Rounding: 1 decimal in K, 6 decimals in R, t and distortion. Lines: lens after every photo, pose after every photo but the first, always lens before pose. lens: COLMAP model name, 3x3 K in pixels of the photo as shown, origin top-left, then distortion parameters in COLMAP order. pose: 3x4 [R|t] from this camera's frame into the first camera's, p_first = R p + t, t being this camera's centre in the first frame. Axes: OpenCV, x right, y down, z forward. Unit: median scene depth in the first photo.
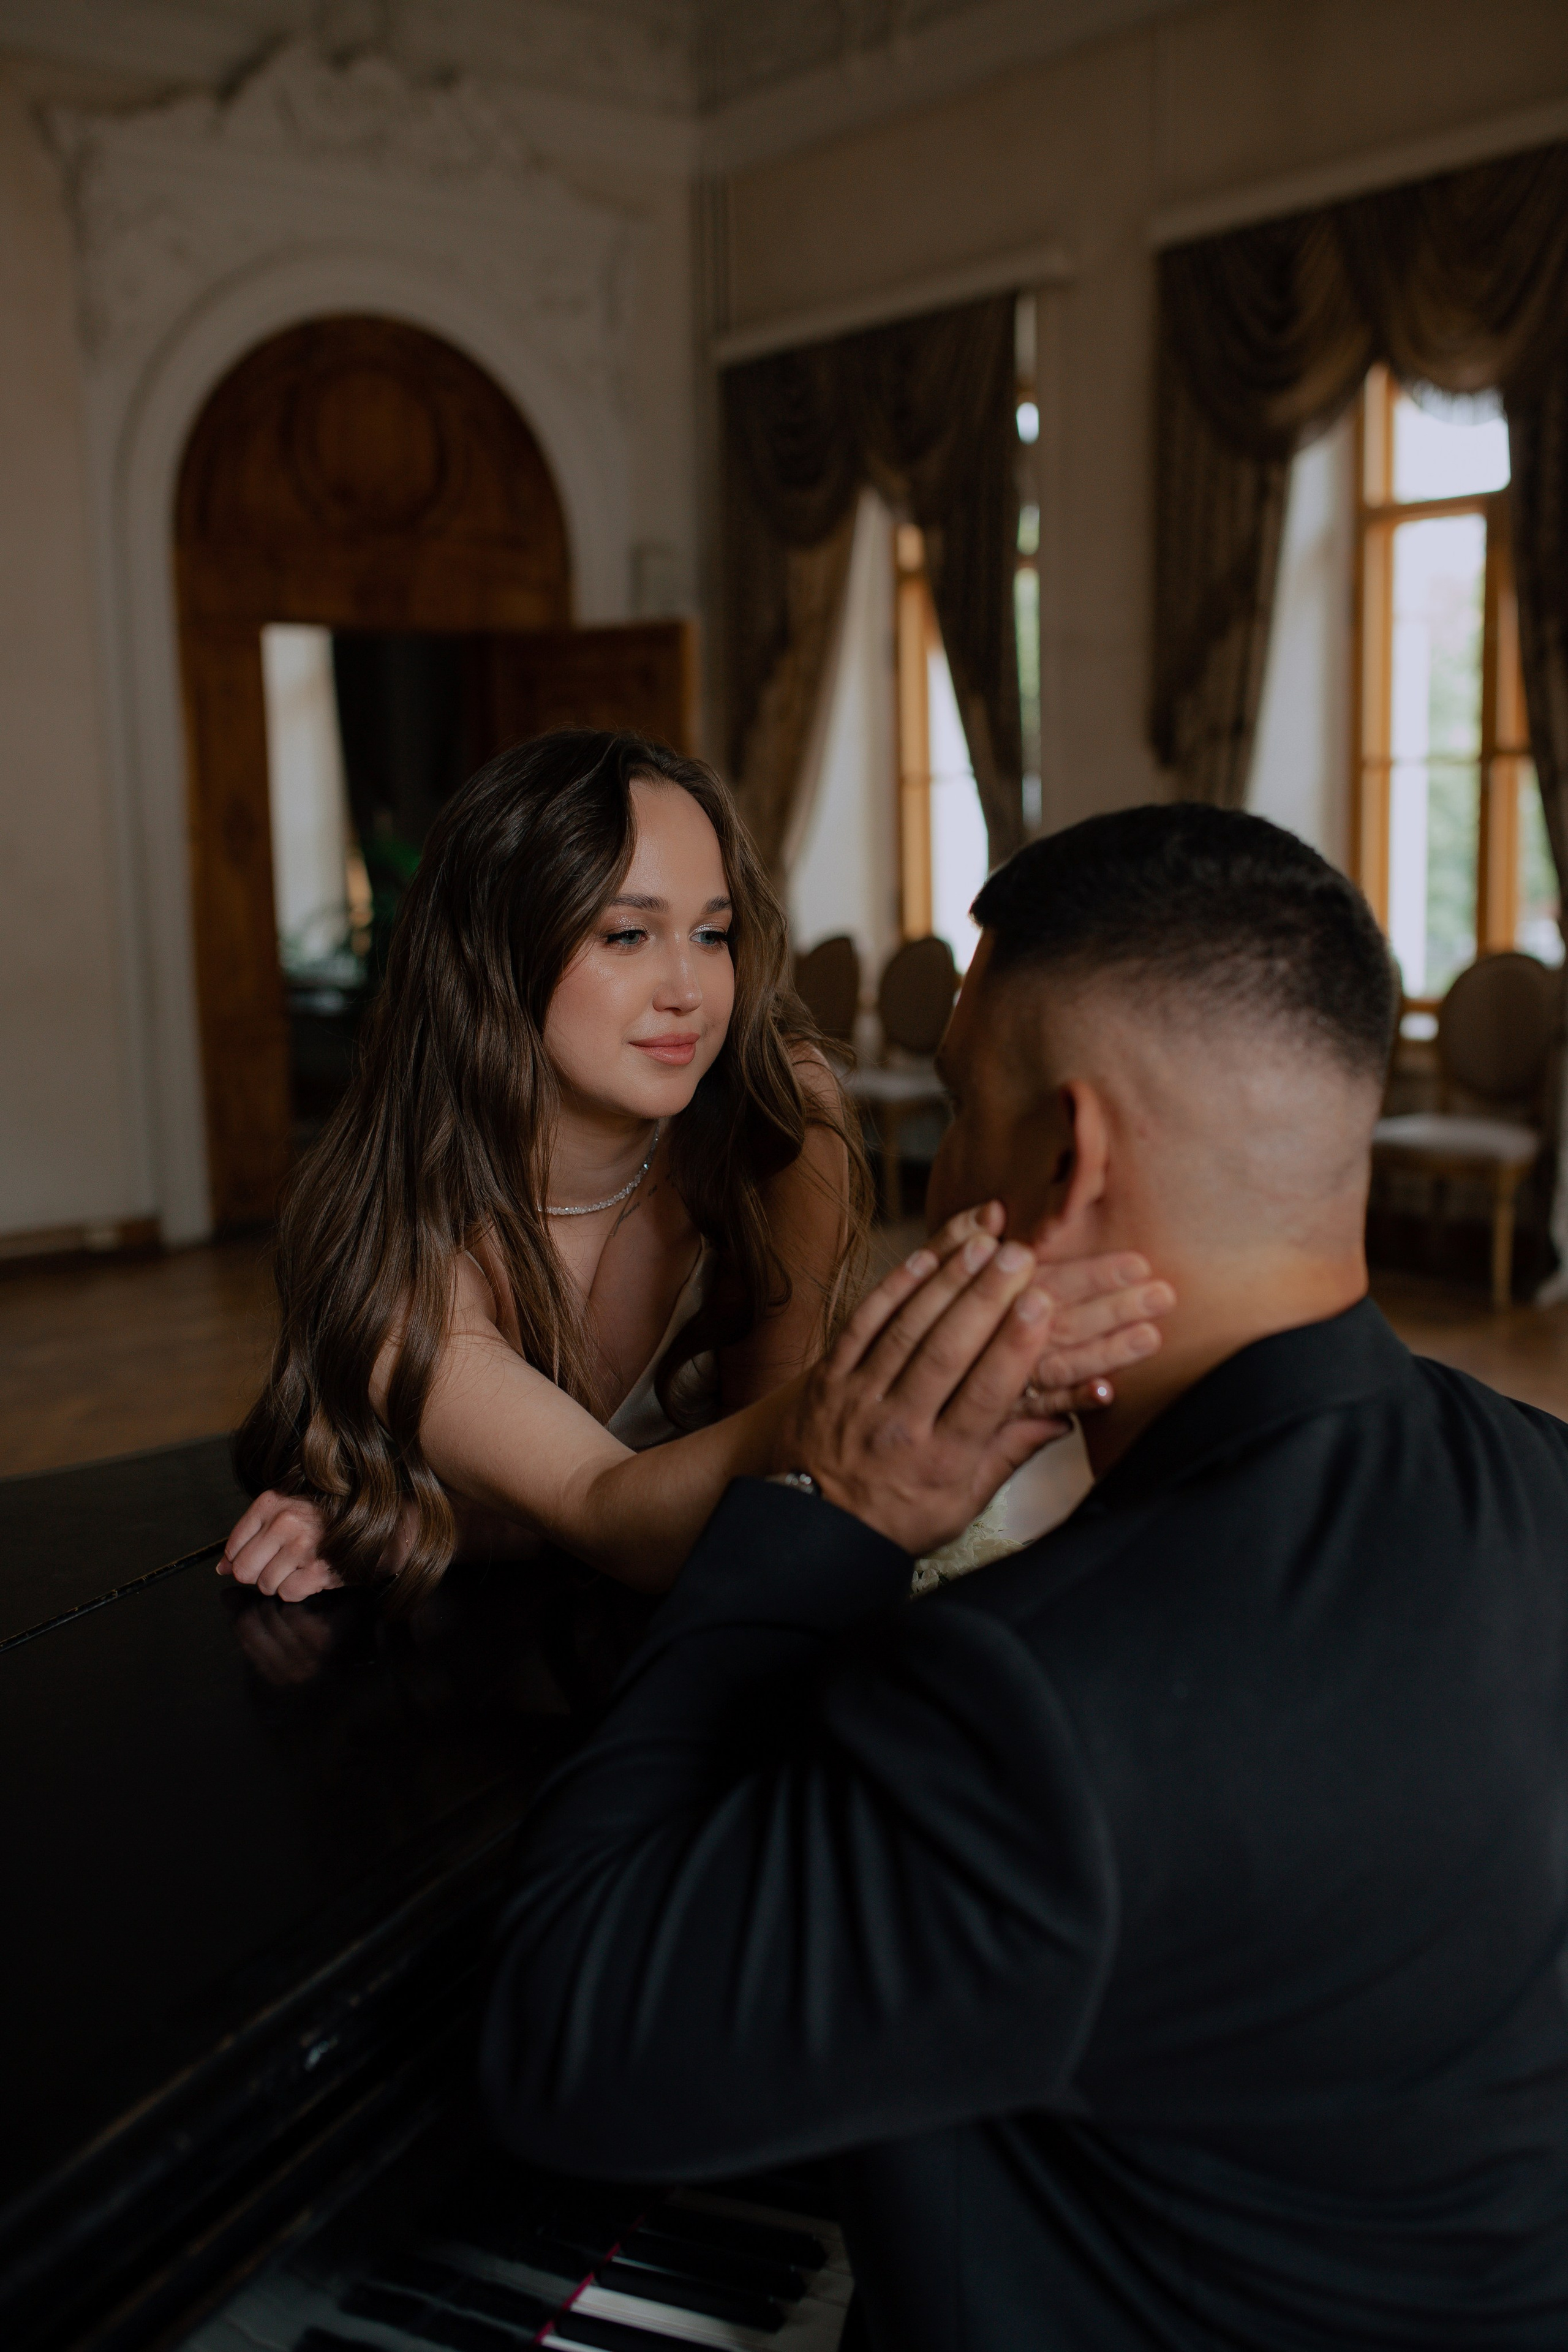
lens RADIAL K [[2338.7, 0, 784.0], [0, 2338.7, 1176.0], [0, 0, 1]] dist [-0.056319, 0.092433]
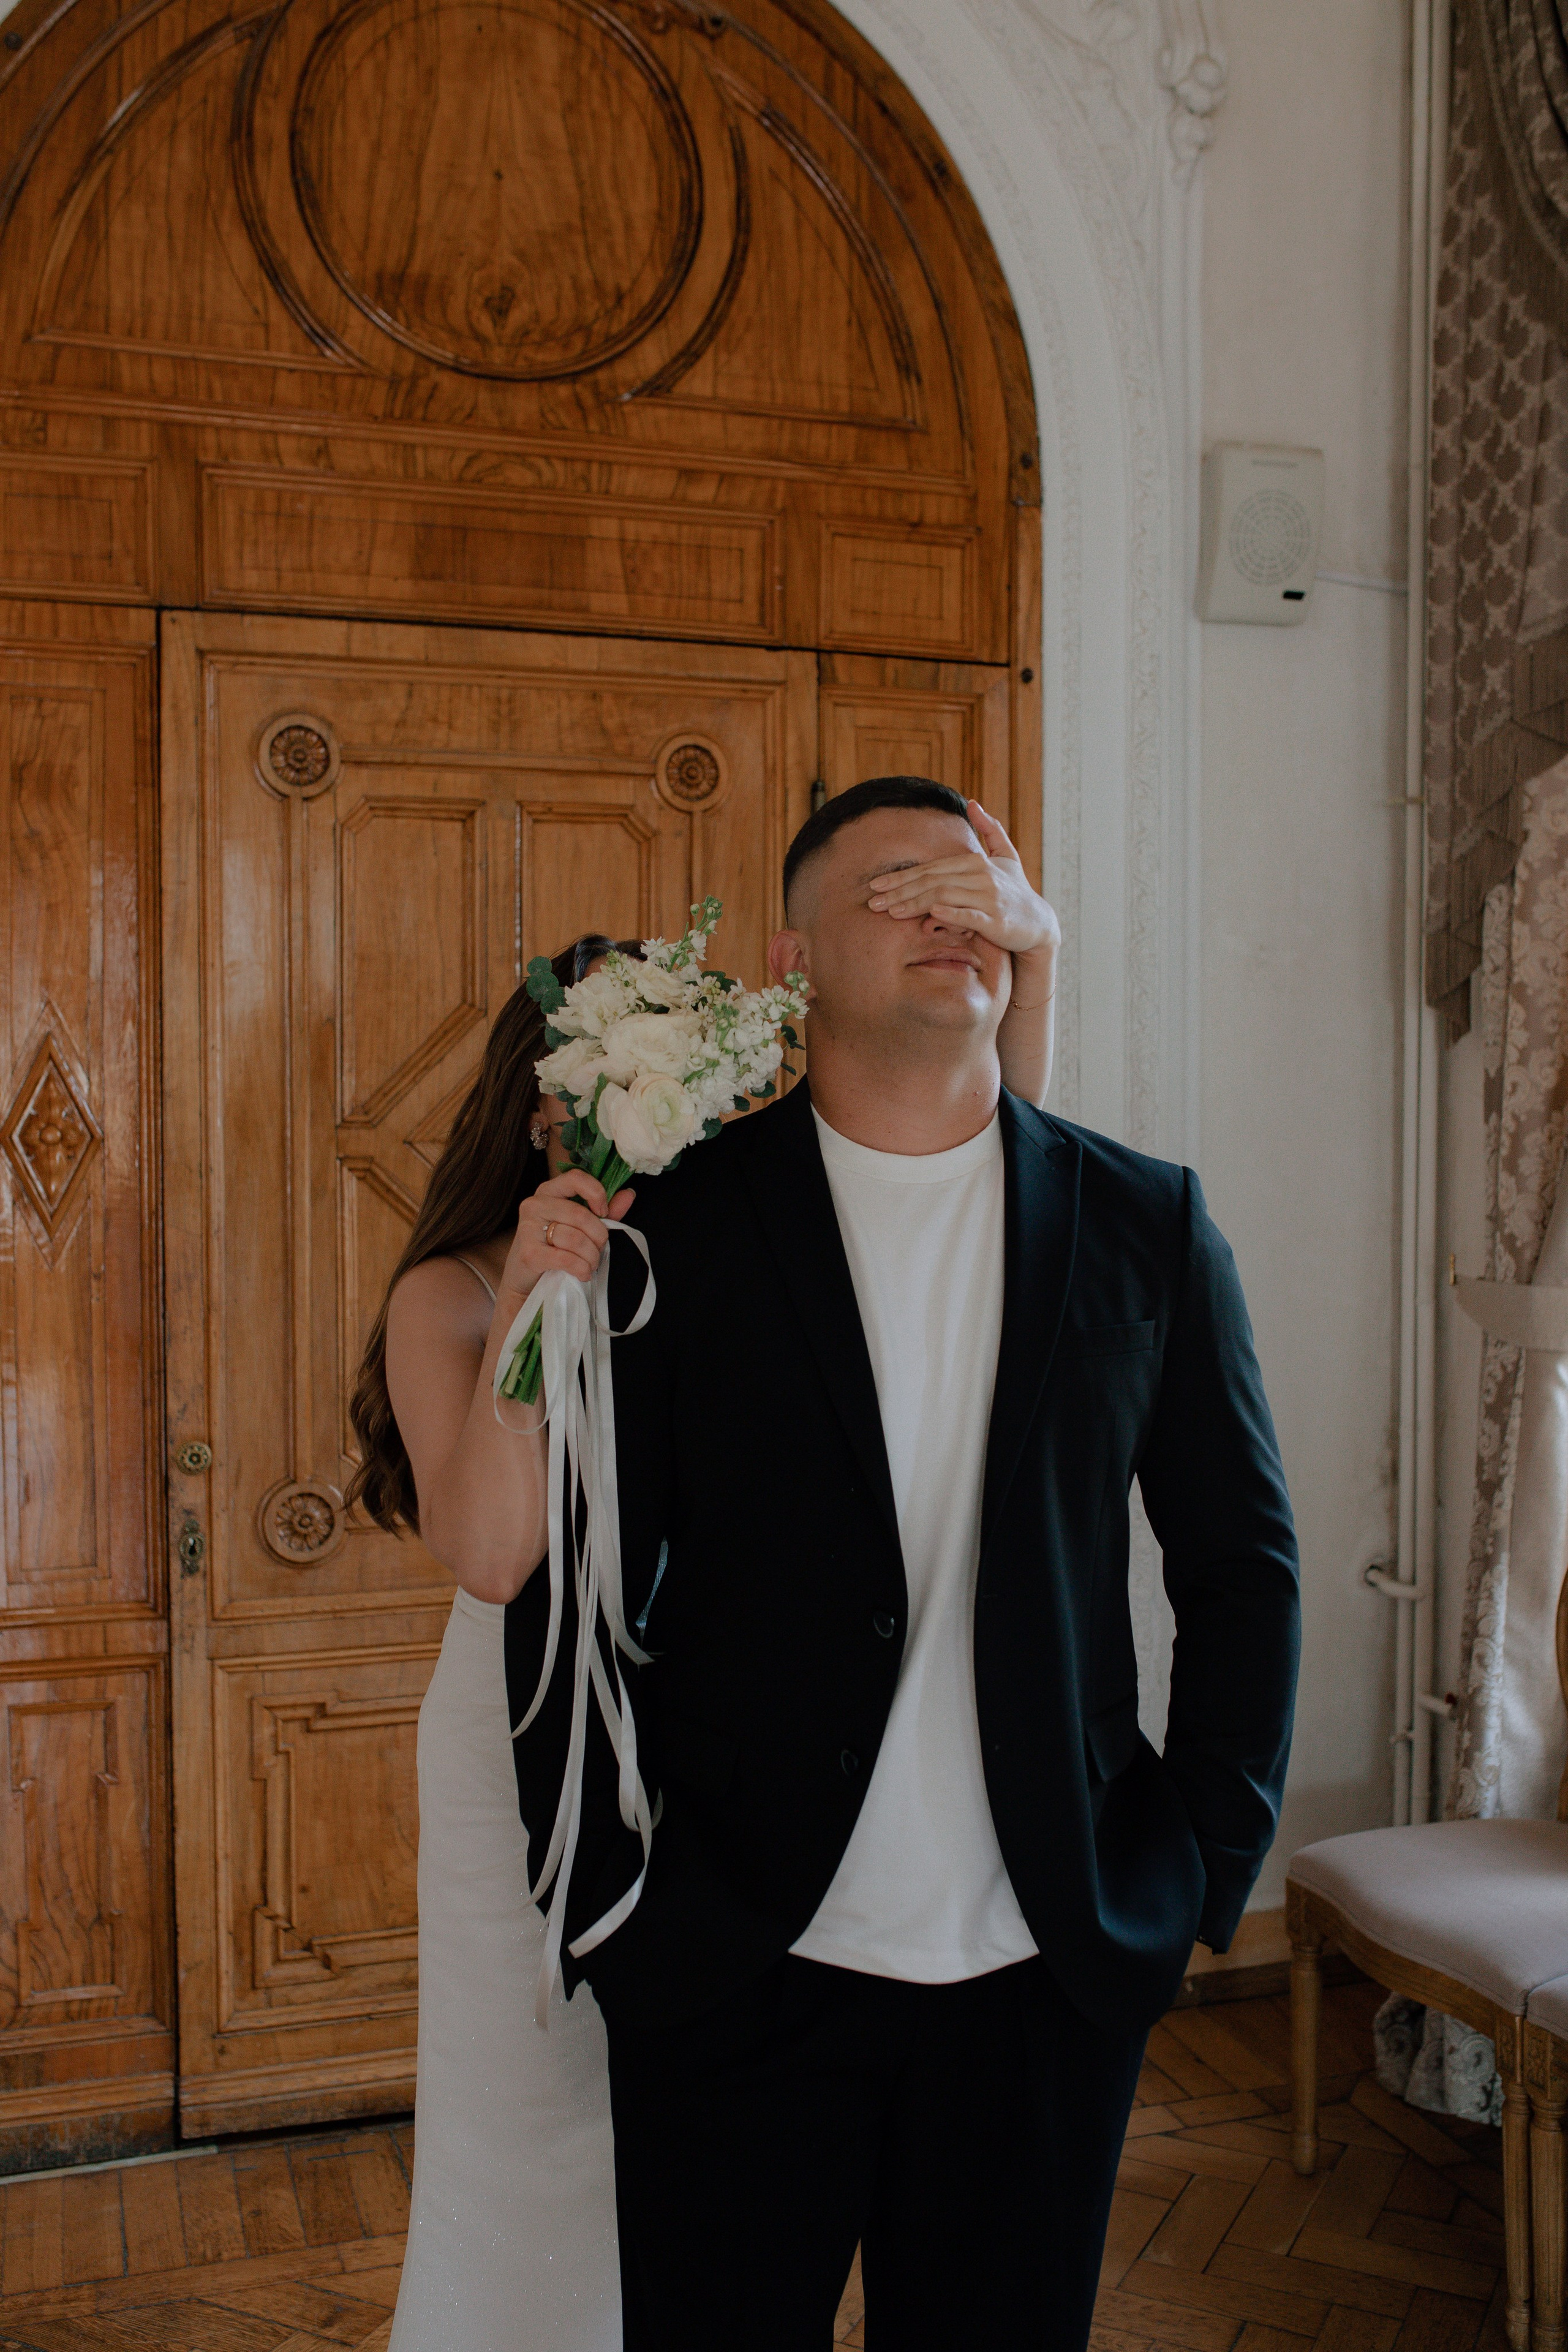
lens RADIAL K [[2264.0, 0, 784.0], [0, 2264.0, 1176.0], [0, 0, 1]] dist [-0.043654, 0.047136]
pose [[0.908868, 0.044926, -0.414658, 0.034655], [-0.085140, 0.993232, -0.079004, -0.118559], [0.408302, 0.107108, 0.906541, 0.692304]]
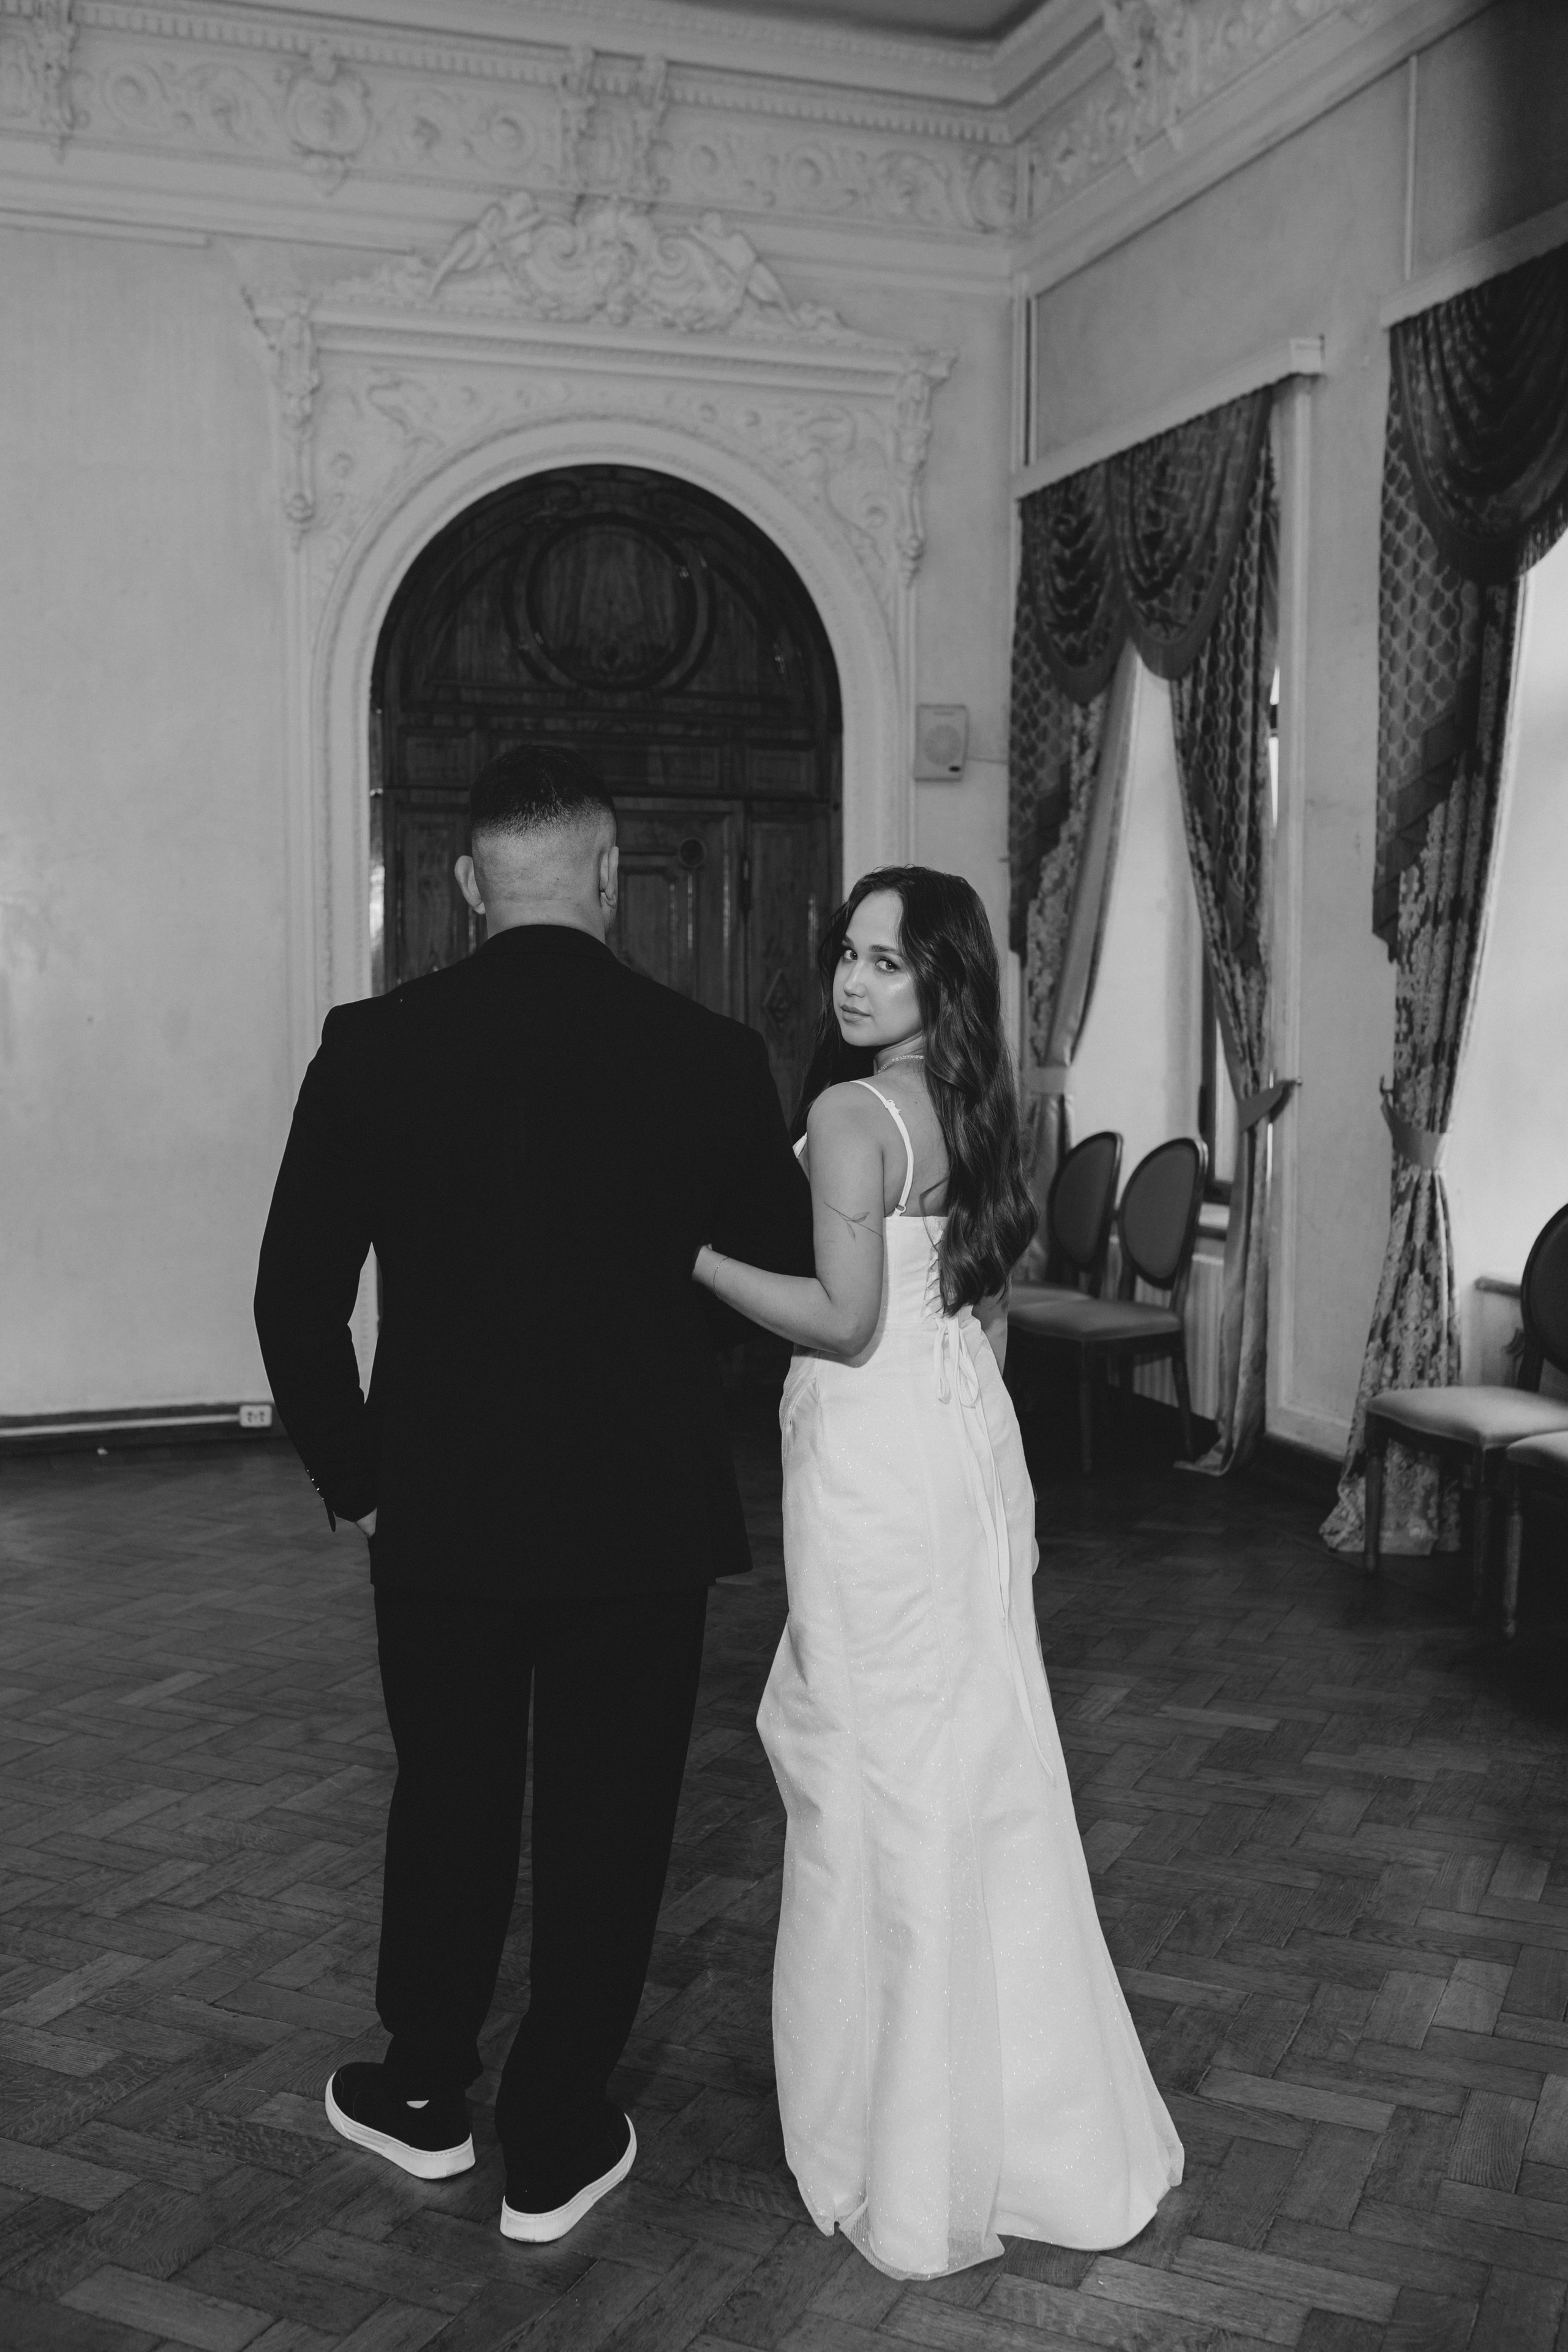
lens RADIAL K [[2338.7, 0, 784.0], [0, 2338.7, 1176.0], [0, 0, 1]] dist [-0.056319, 0.092433]
pose [[0.917248, 0.056164, -0.394337, 0.276351], [-0.081467, 0.995534, -0.047706, -0.042305], [0.389896, 0.075884, 0.917727, 0.175089]]
